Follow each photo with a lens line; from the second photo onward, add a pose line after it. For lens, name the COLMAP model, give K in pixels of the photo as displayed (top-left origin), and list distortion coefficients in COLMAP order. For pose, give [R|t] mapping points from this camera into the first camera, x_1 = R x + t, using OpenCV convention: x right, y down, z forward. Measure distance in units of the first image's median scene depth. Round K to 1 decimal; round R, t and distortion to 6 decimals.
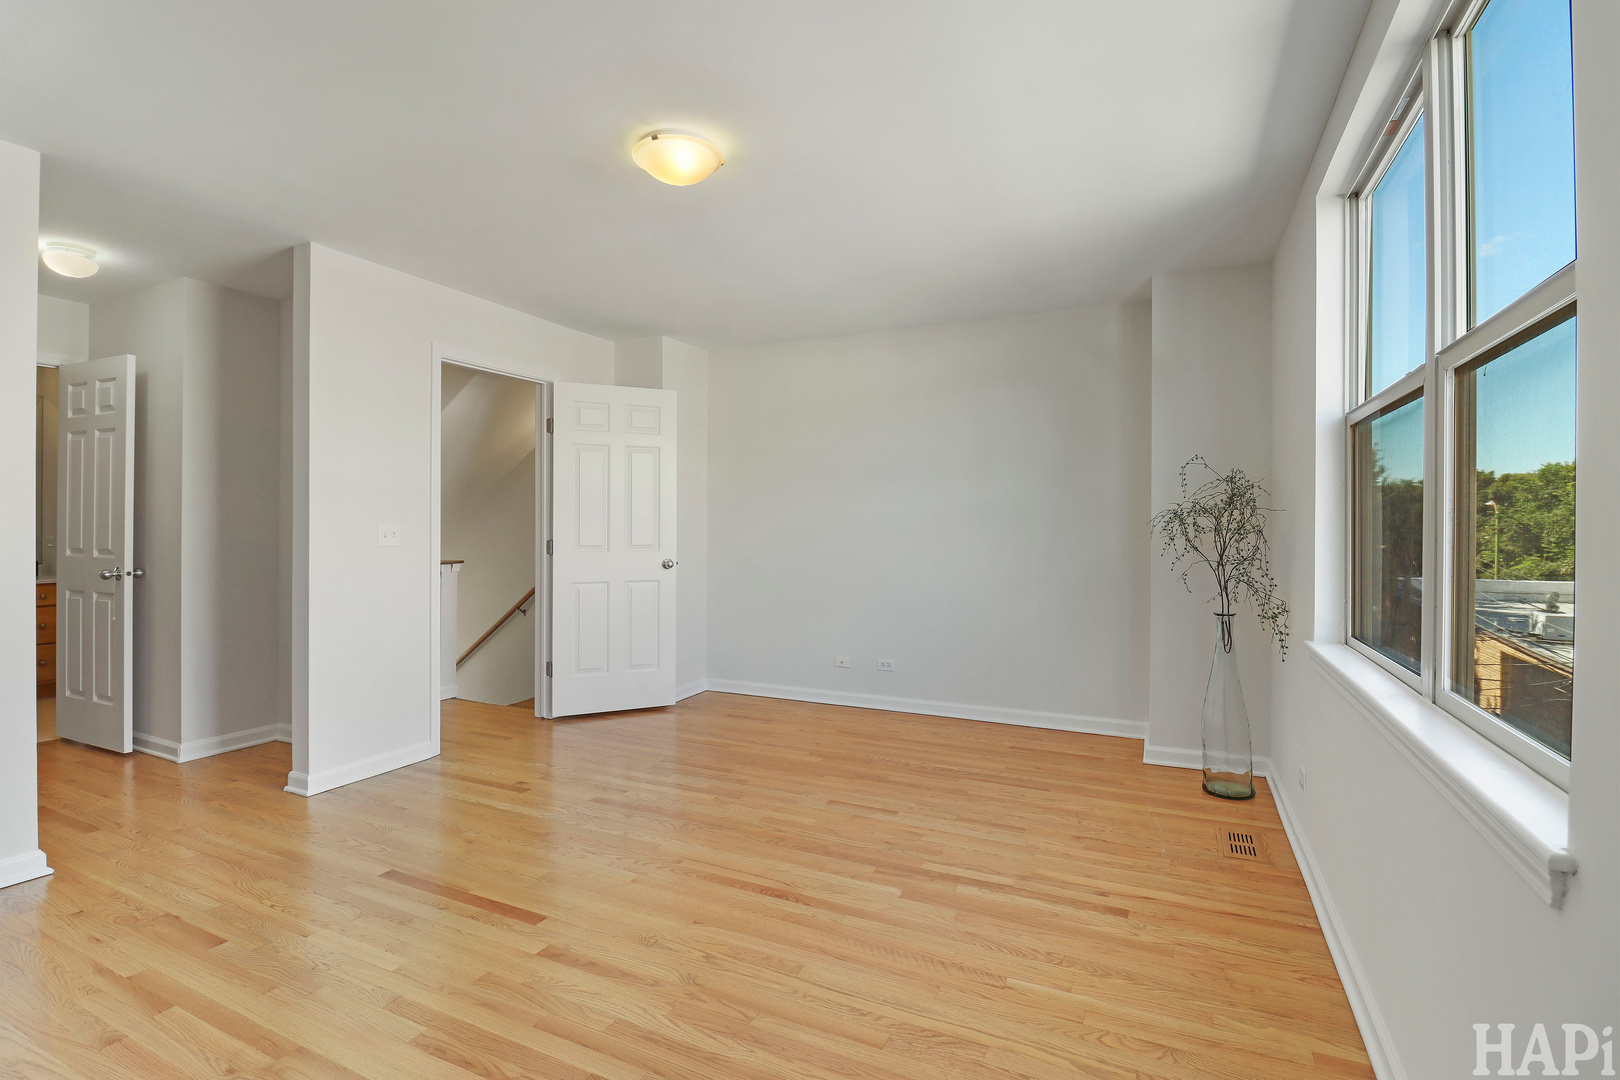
lens RADIAL K [[768.8, 0, 818.0], [0, 768.8, 520.0], [0, 0, 1]] dist [-0.001331, -0.015783]
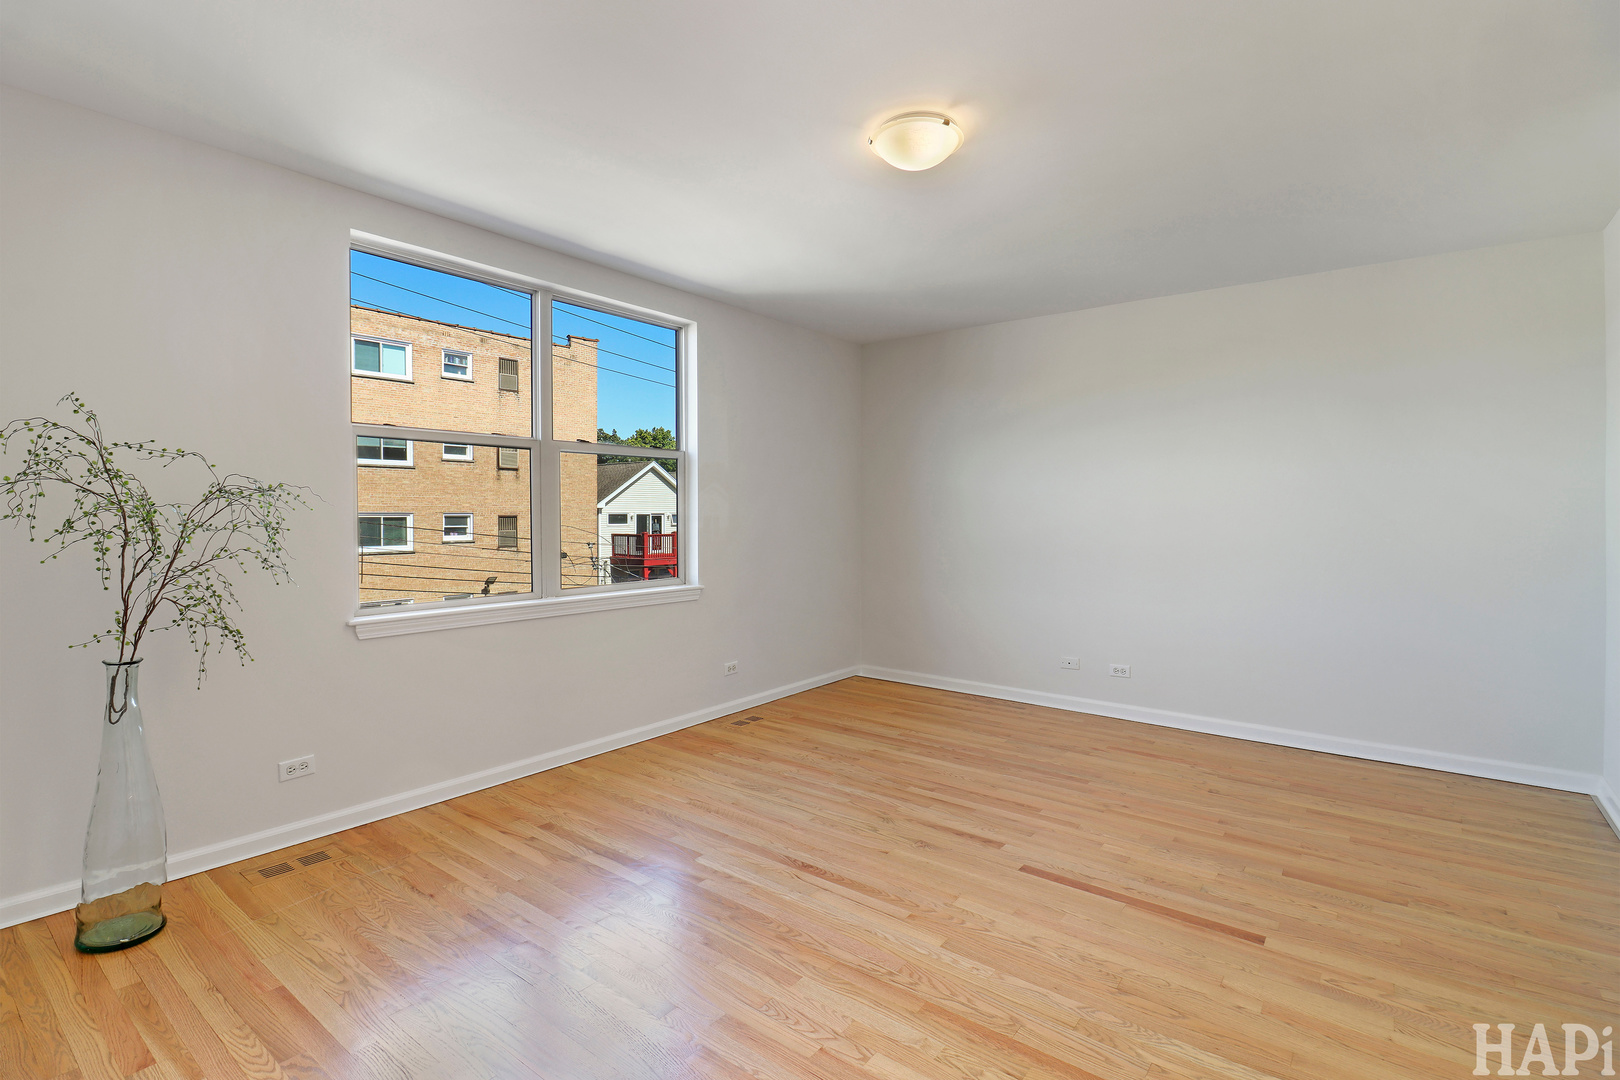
lens RADIAL K [[768.8, 0, 818.0], [0, 768.8, 520.0], [0, 0, 1]] dist [-0.001331, -0.015783]
pose [[-0.979137, -0.010539, 0.202926, -0.277292], [-0.009780, 0.999941, 0.004742, 0.004773], [-0.202964, 0.002658, -0.979183, 2.074552]]
